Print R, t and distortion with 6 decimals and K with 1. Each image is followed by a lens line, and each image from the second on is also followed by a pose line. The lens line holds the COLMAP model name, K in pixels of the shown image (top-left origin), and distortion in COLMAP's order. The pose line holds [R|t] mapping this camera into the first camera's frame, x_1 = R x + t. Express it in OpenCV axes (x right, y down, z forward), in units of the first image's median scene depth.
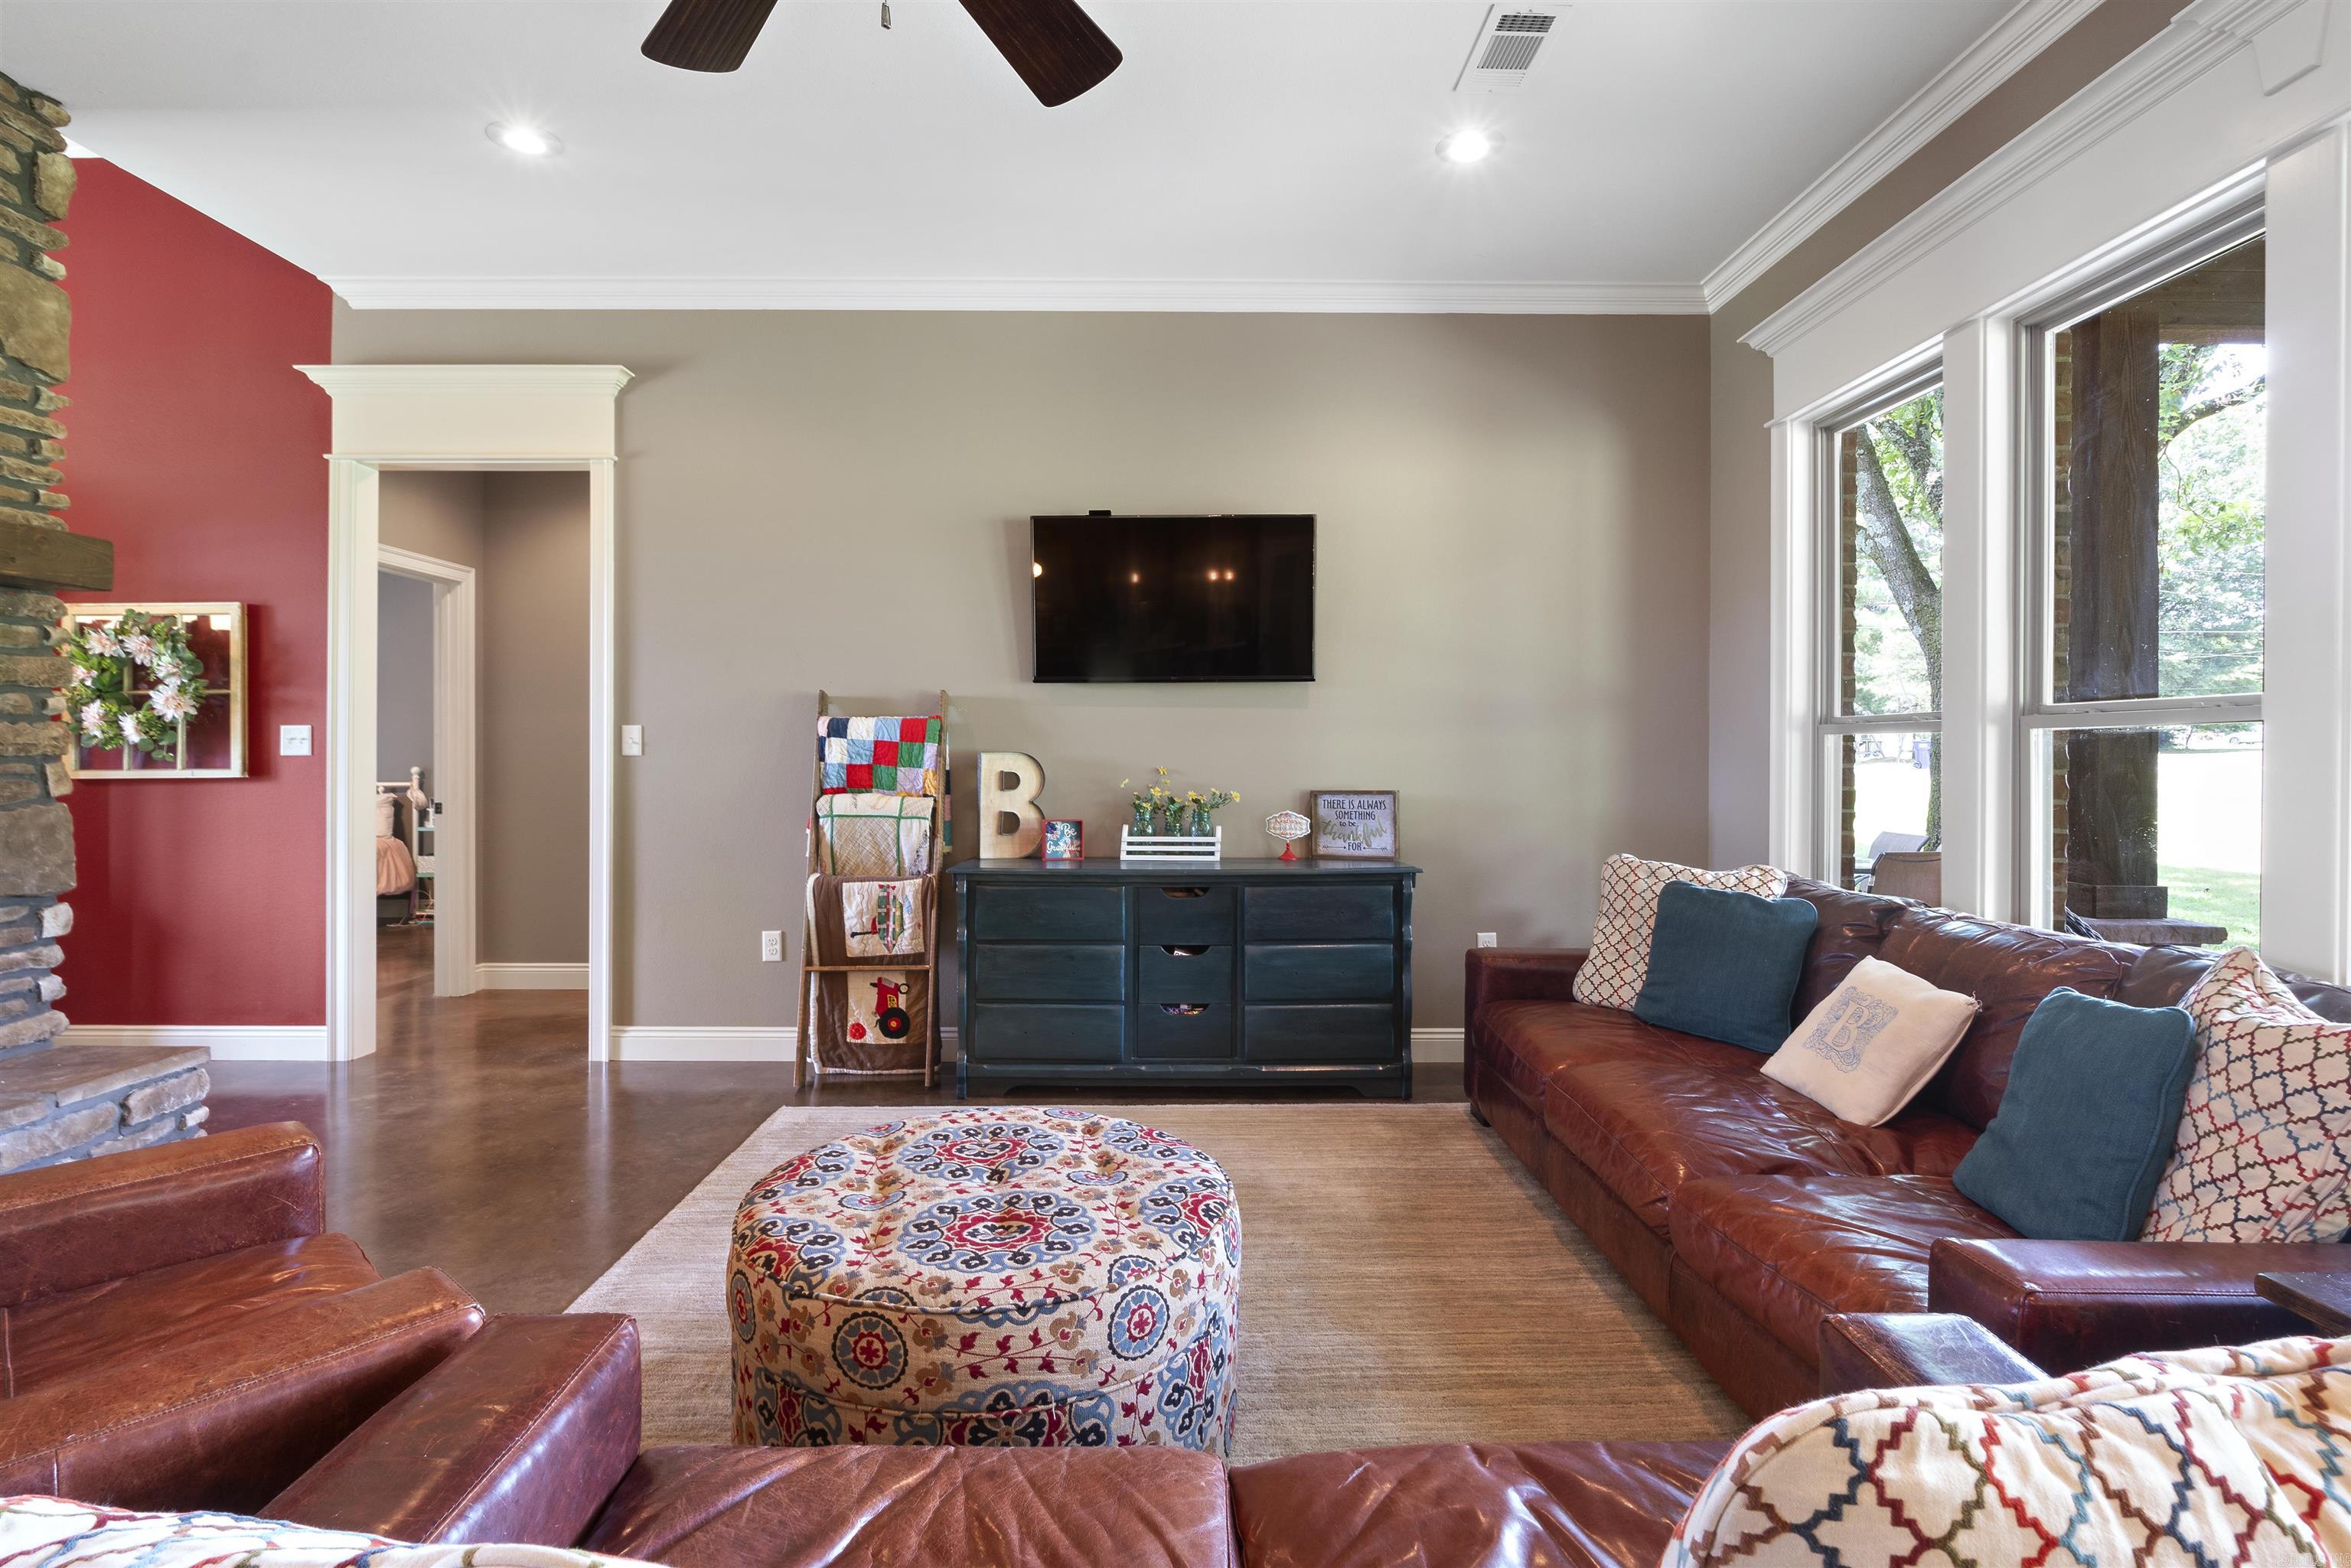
lens RADIAL K [[1112.1, 0, 1176.7], [0, 1112.1, 753.4], [0, 0, 1]] dist [-0.003273, -0.001061]
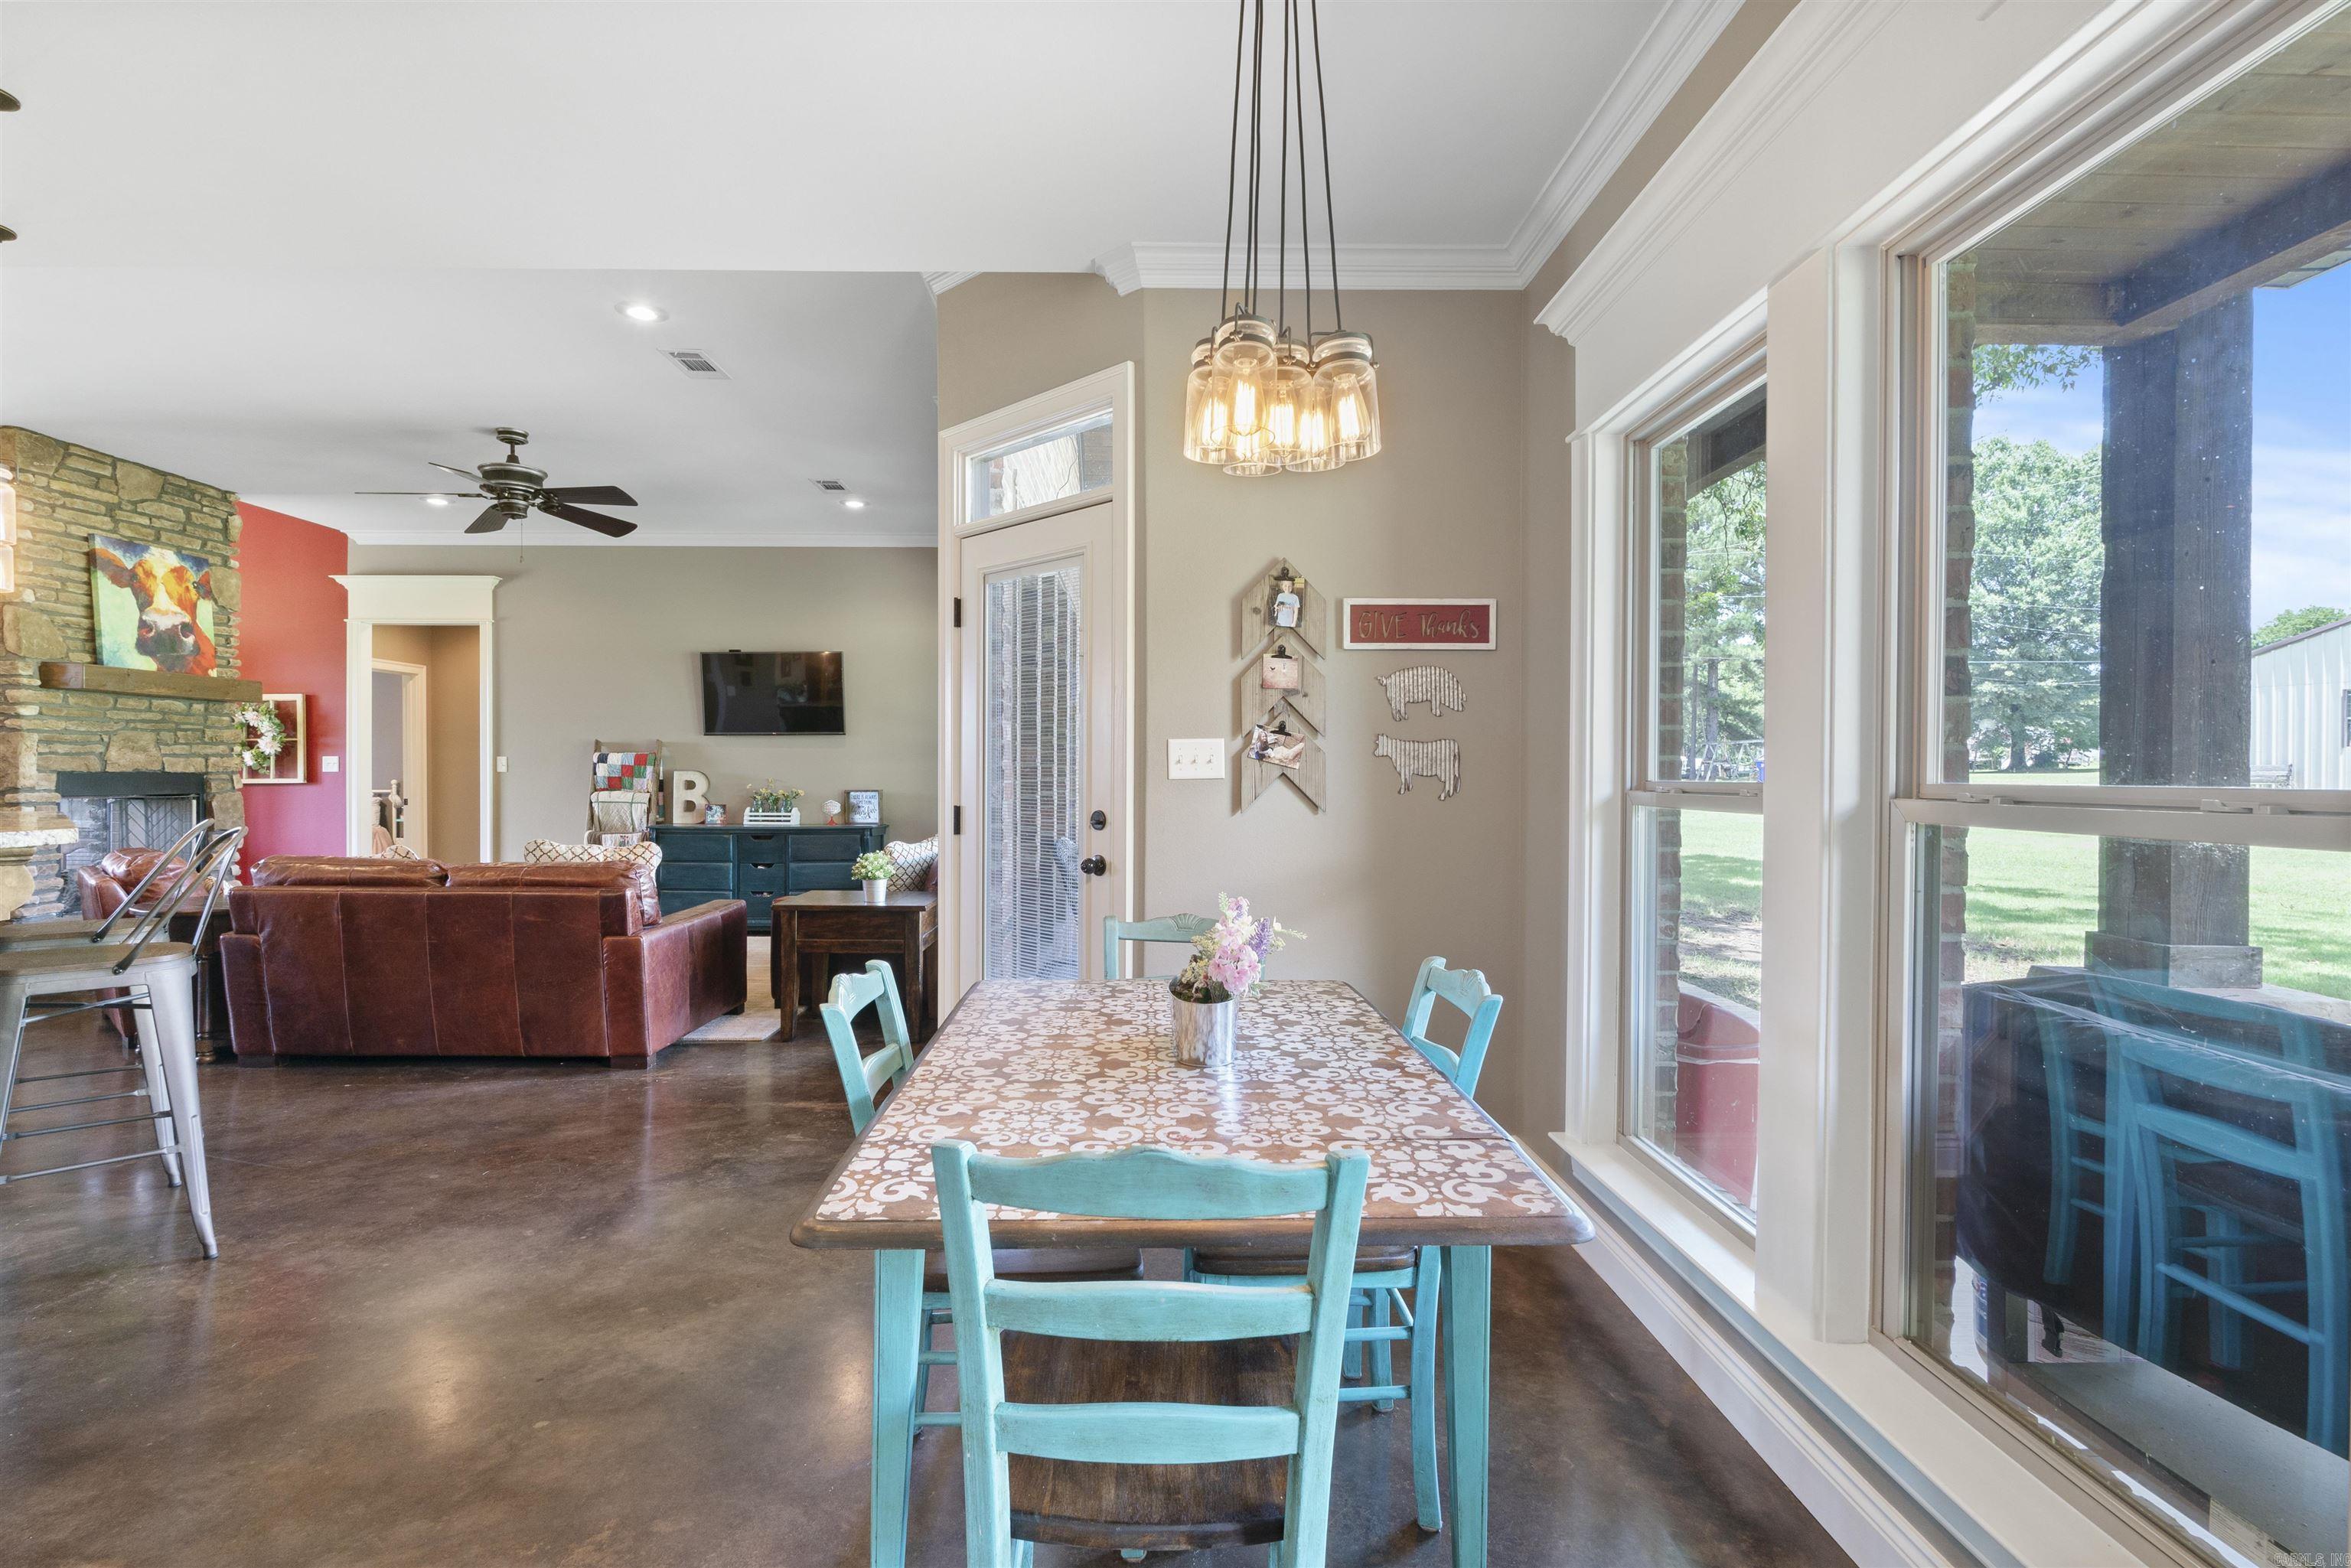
lens RADIAL K [[1136.5, 0, 1175.5], [0, 1136.5, 784.0], [0, 0, 1]] dist [0.001049, 0.000283]
pose [[0.999997, 0.001513, -0.002134, 0.715951], [-0.001491, 0.999947, 0.010223, 0.000835], [0.002150, -0.010220, 0.999945, -1.024671]]
